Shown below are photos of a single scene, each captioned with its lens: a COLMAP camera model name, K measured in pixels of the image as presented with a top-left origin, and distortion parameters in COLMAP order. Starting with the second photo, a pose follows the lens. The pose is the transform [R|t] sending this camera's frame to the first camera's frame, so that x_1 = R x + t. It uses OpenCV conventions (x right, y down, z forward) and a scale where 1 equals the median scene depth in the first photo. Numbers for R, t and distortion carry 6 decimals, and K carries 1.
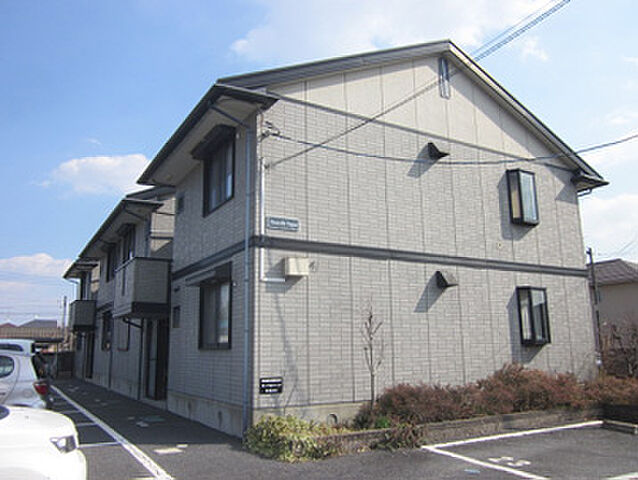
lens RADIAL K [[527.8, 0, 319.0], [0, 527.8, 240.0], [0, 0, 1]] dist [-0.041199, 0.007008]
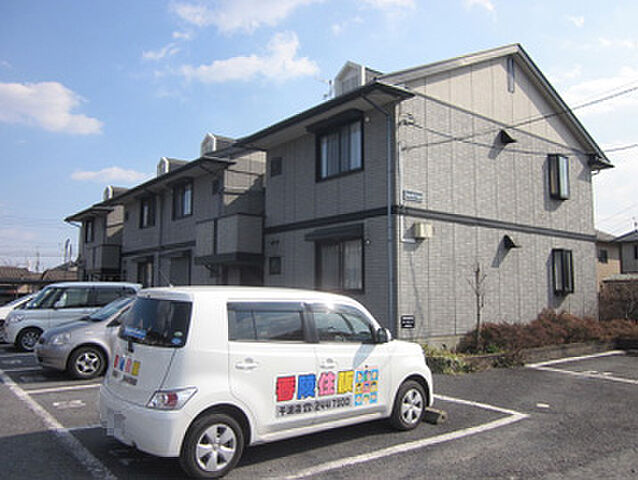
lens RADIAL K [[573.0, 0, 319.8], [0, 573.0, 225.1], [0, 0, 1]] dist [-0.004244, -0.001236]
pose [[0.981753, 0.036991, 0.186530, -0.492599], [-0.052369, 0.995561, 0.078199, -0.051891], [-0.182809, -0.086541, 0.979332, -0.277544]]
